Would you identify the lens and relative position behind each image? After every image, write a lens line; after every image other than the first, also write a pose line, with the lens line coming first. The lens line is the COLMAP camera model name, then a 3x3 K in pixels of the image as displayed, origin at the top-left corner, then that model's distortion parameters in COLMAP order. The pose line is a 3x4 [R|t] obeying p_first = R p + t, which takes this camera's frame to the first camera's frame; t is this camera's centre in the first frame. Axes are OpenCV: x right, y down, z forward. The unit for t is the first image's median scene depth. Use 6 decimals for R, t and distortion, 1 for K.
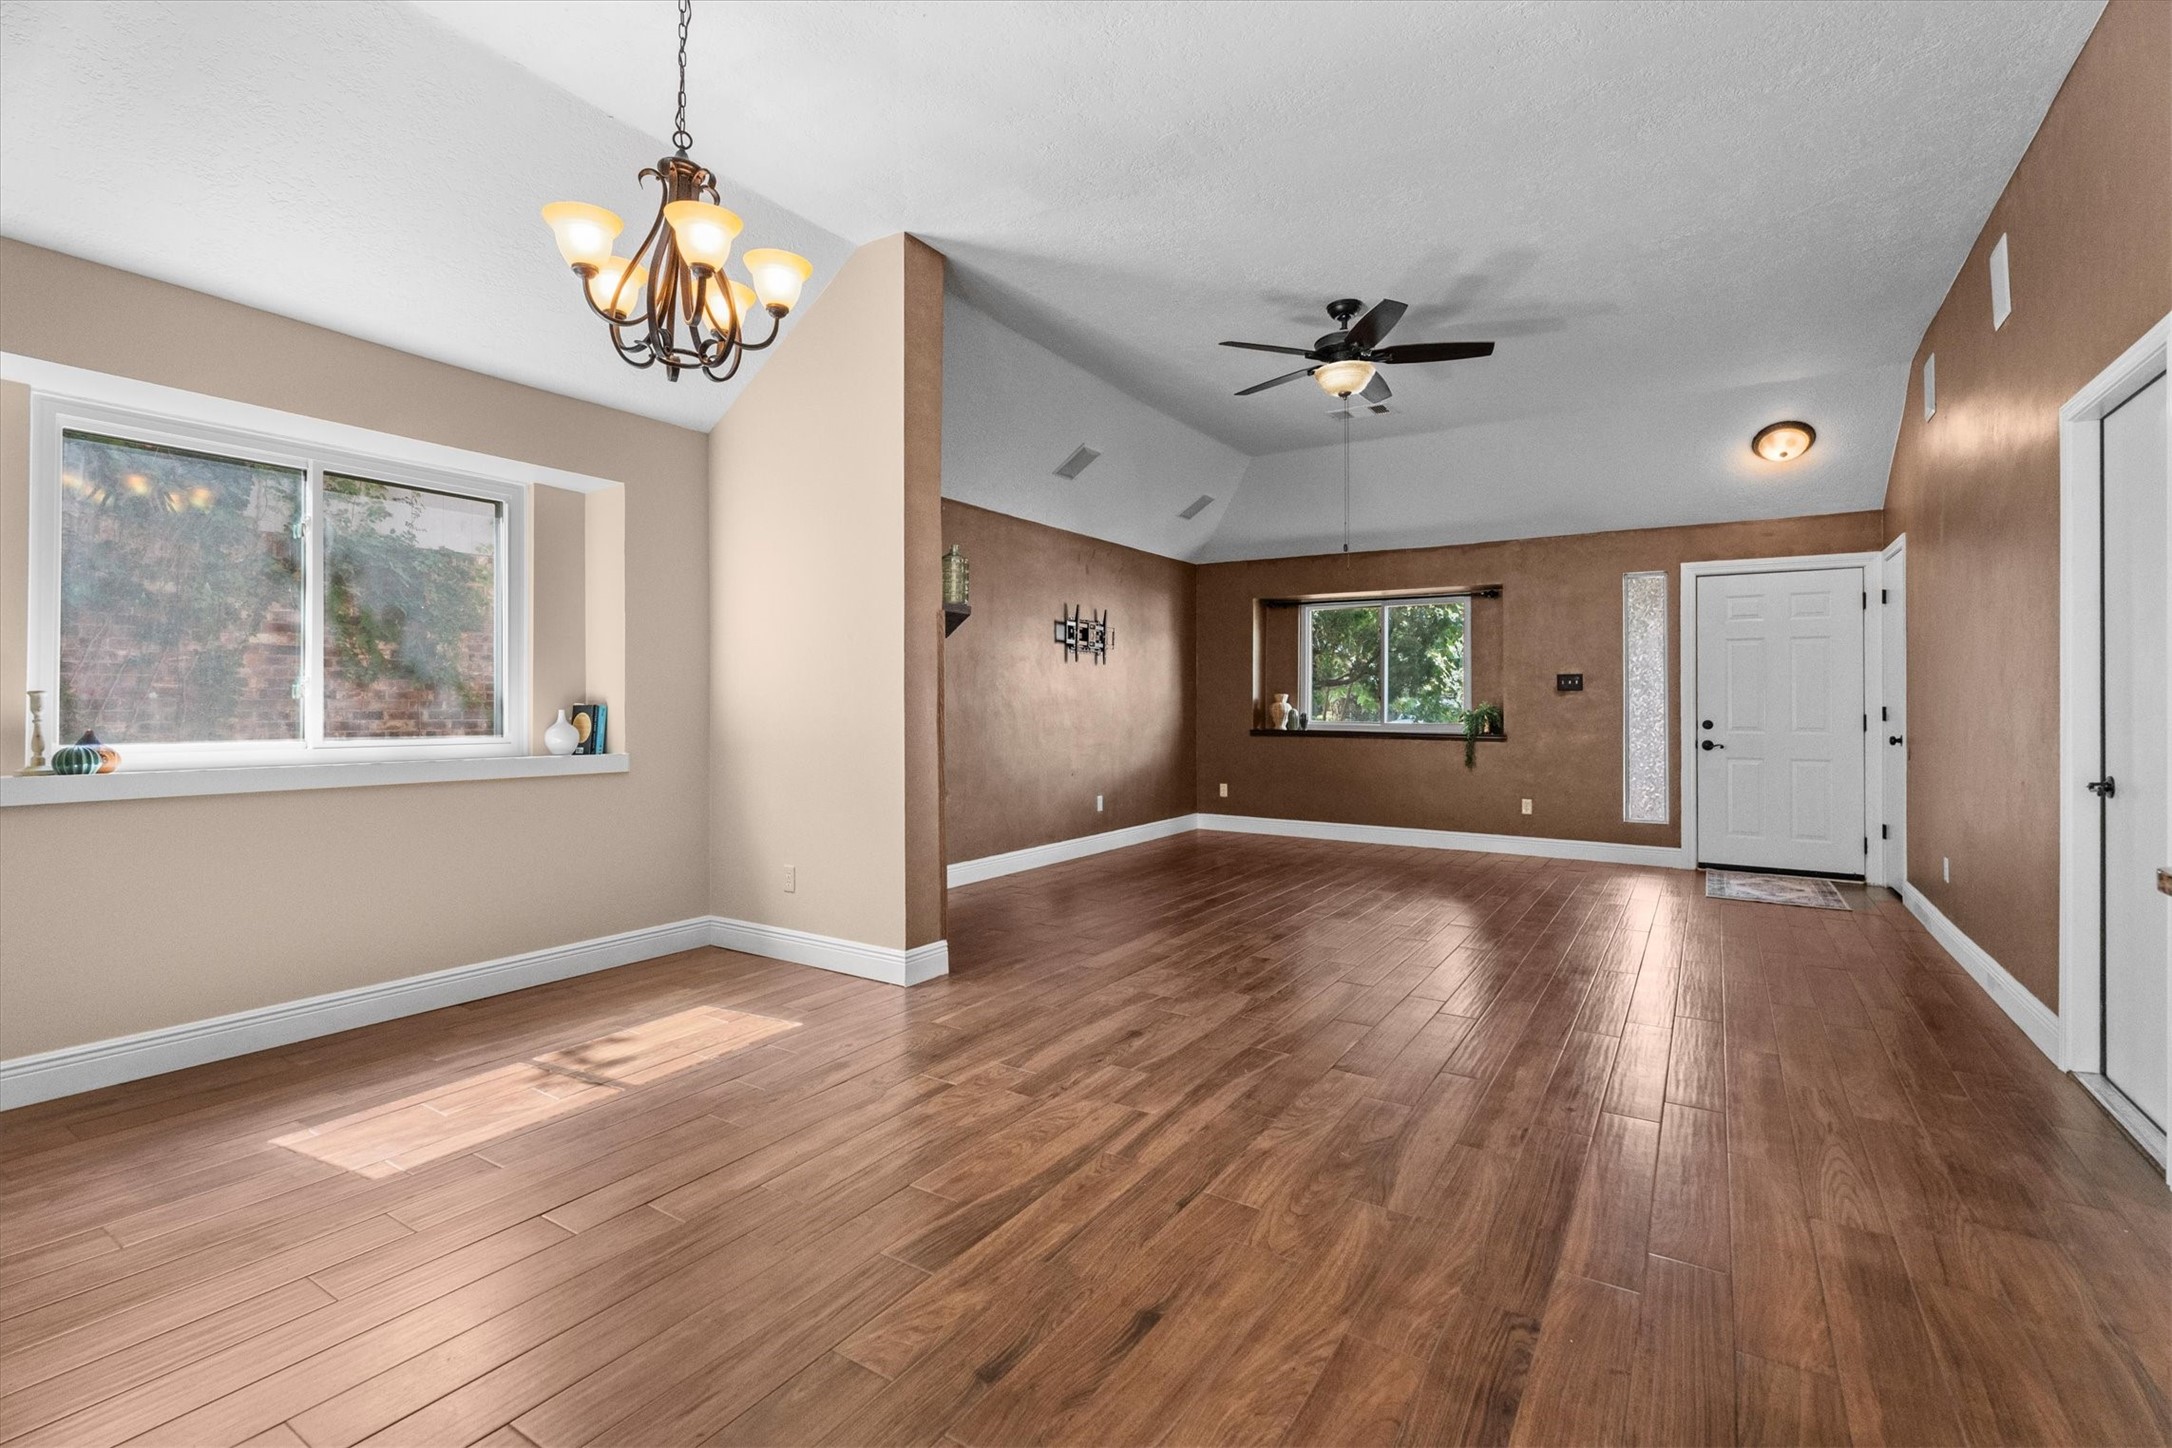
lens RADIAL K [[971.8, 0, 1107.9], [0, 971.8, 702.4], [0, 0, 1]] dist [0.002881, 0.000179]
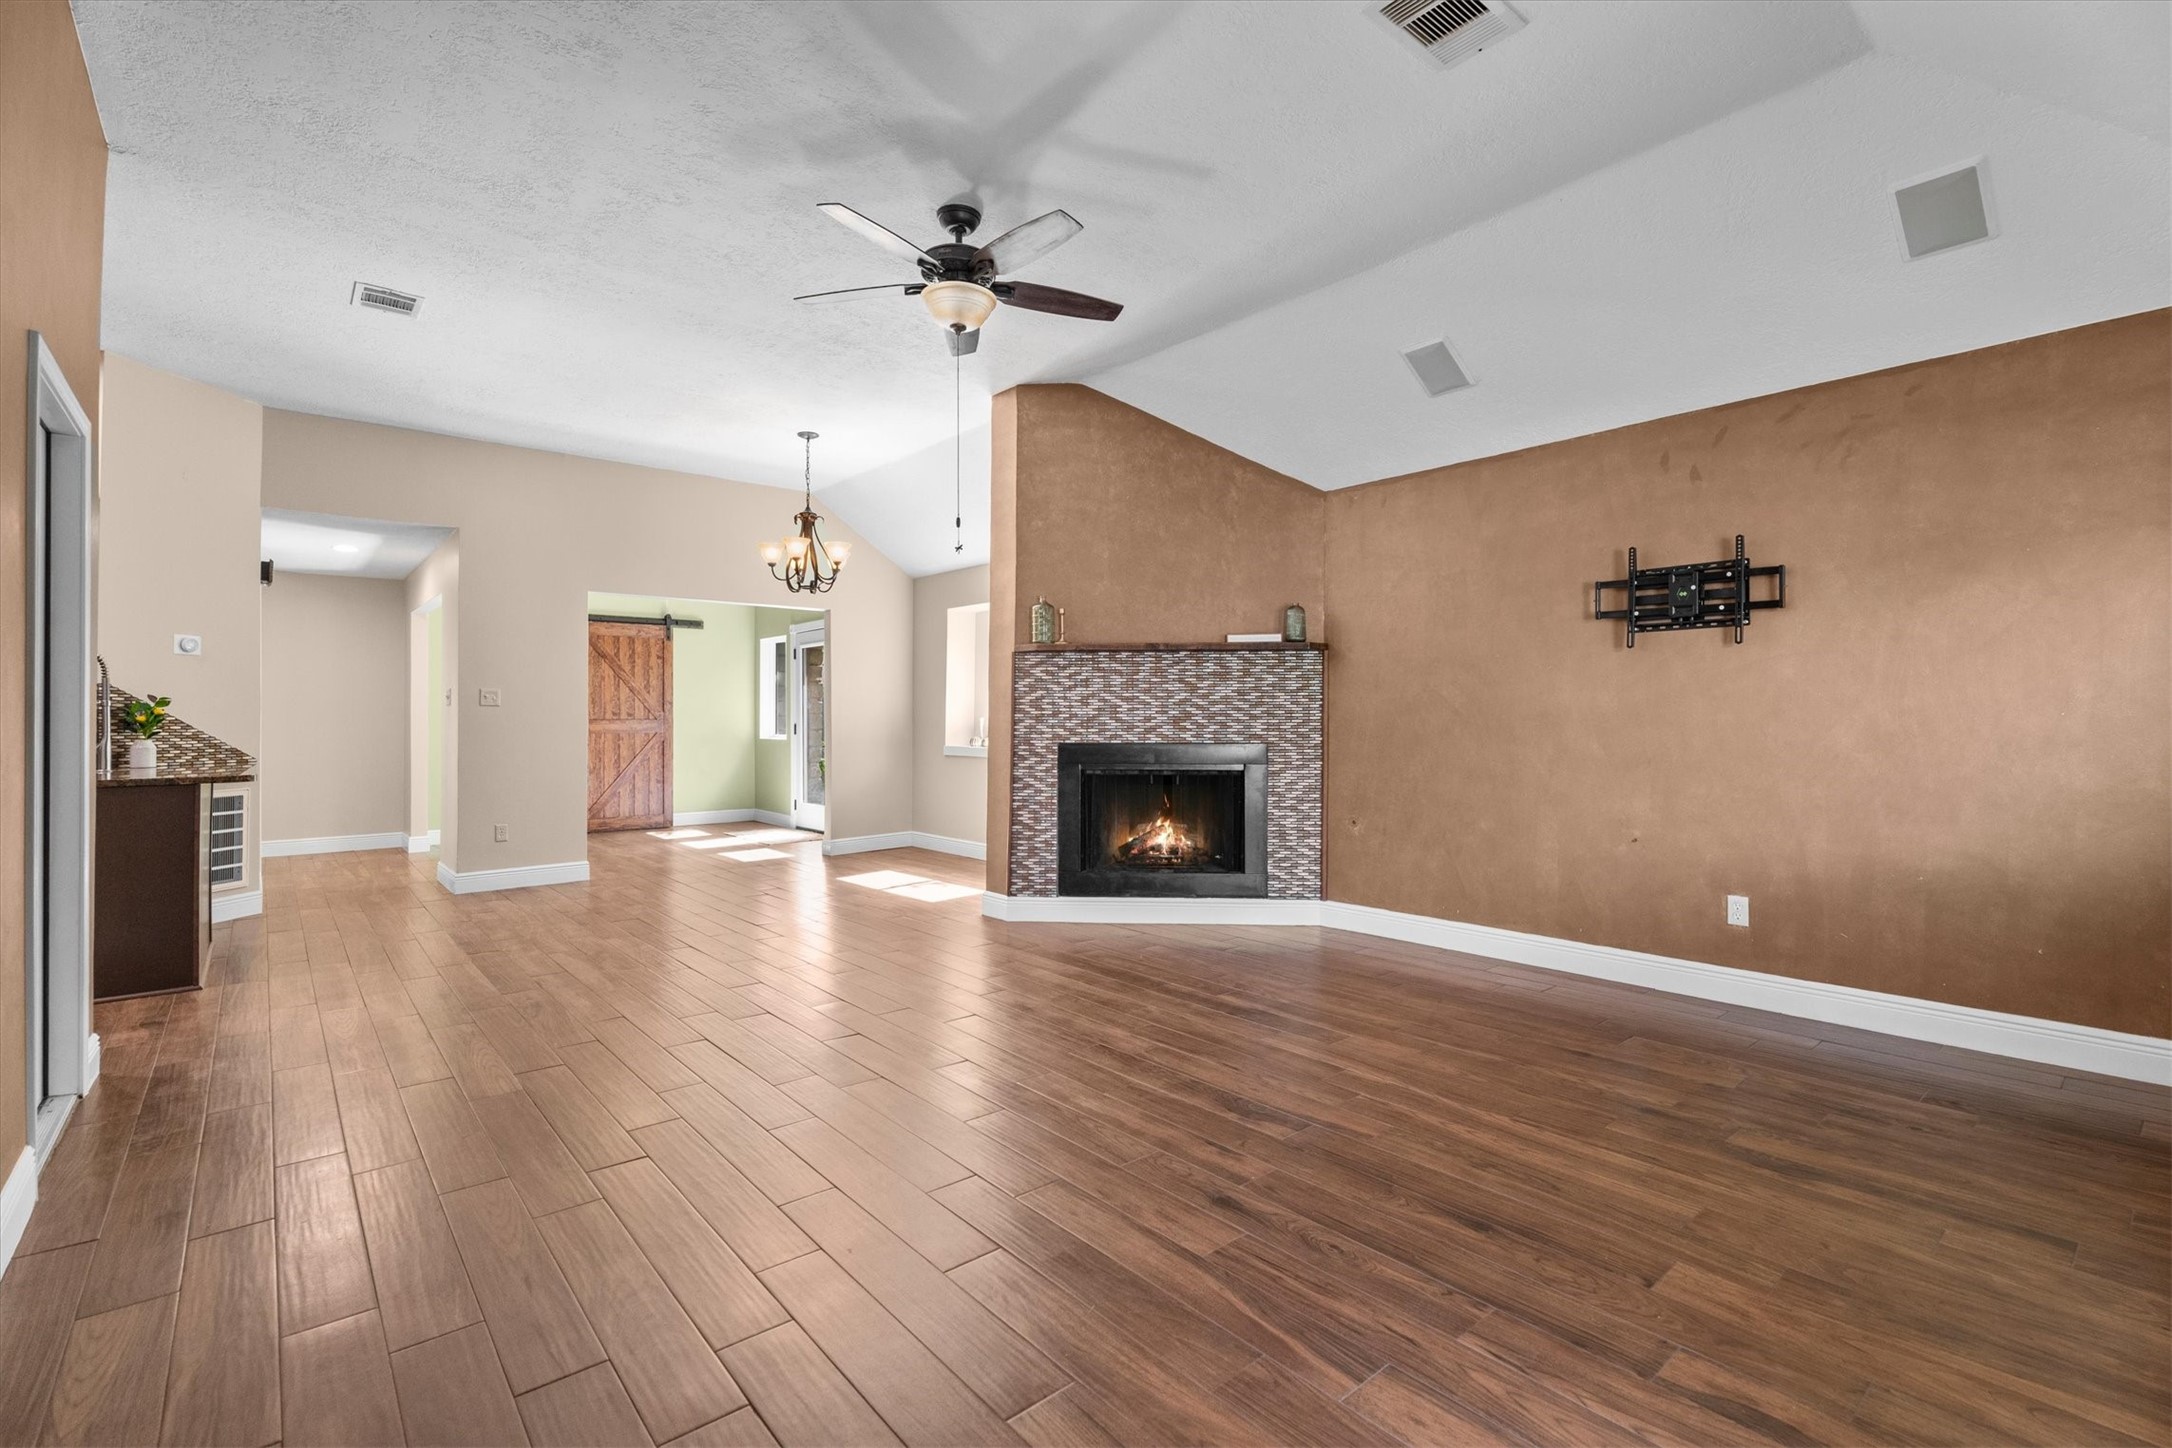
lens RADIAL K [[971.8, 0, 1071.4], [0, 971.8, 715.7], [0, 0, 1]] dist [0.002881, 0.000179]
pose [[-0.316569, -0.007901, -0.948537, 0.635023], [0.003638, 0.999948, -0.009544, 0.004132], [0.948563, -0.006472, -0.316523, 0.881818]]
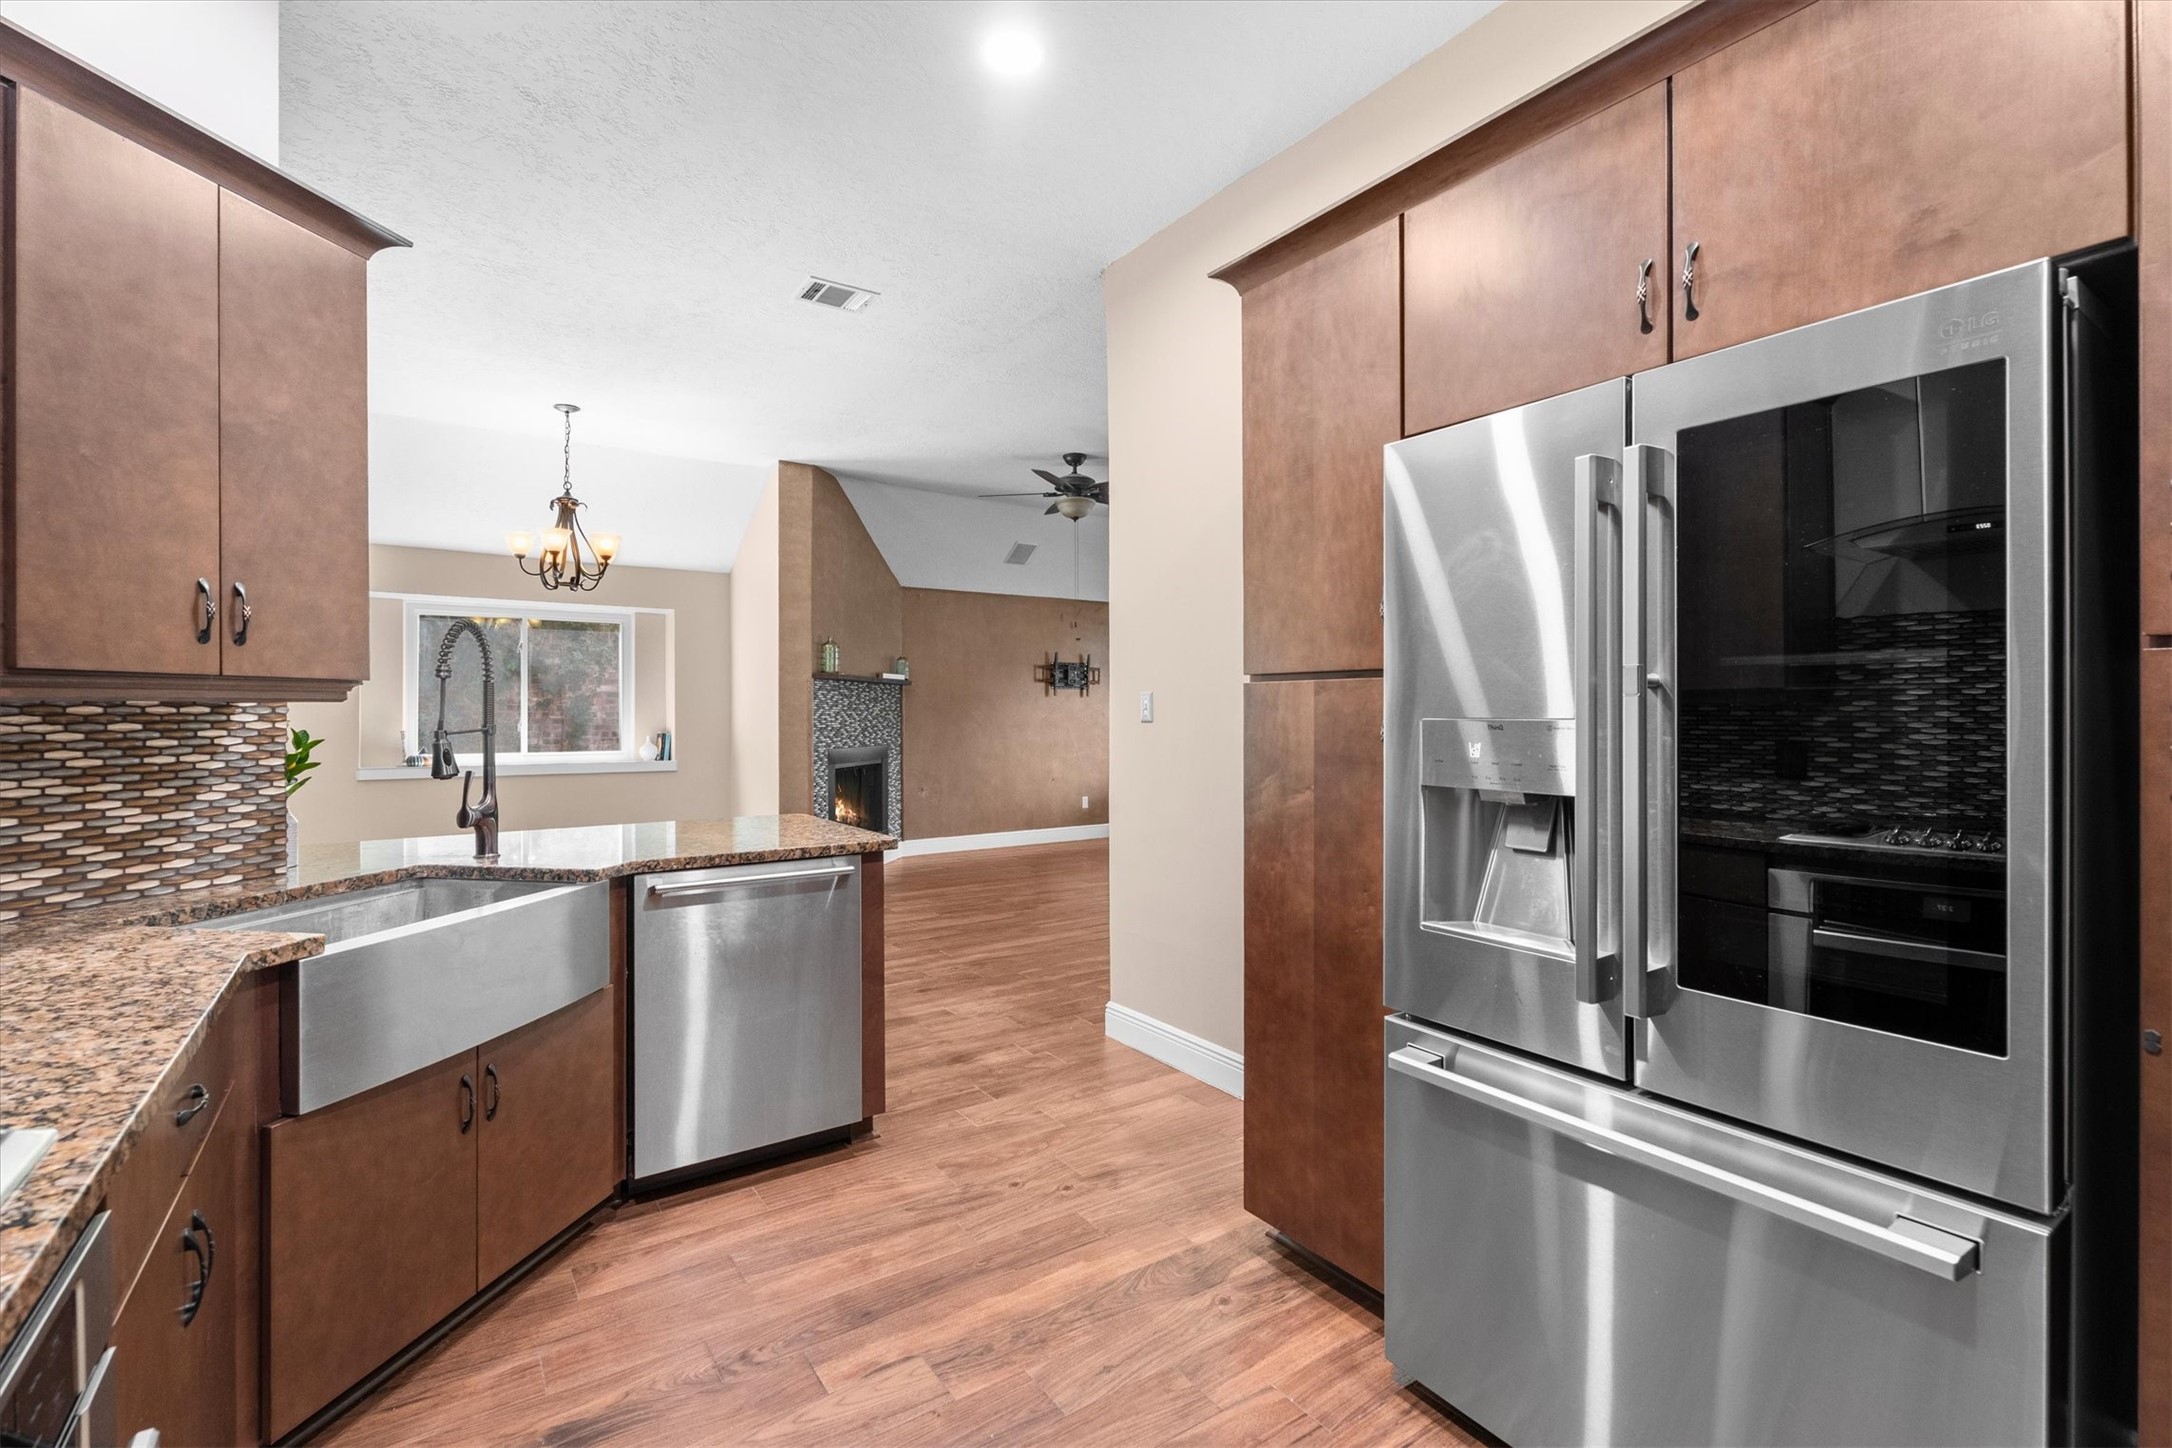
lens RADIAL K [[971.8, 0, 1092.9], [0, 971.8, 722.1], [0, 0, 1]] dist [0.002881, 0.000179]
pose [[0.921283, -0.002365, -0.388885, 0.542815], [0.006888, 0.999924, 0.010236, -0.018665], [0.388831, -0.012109, 0.921230, -0.208060]]
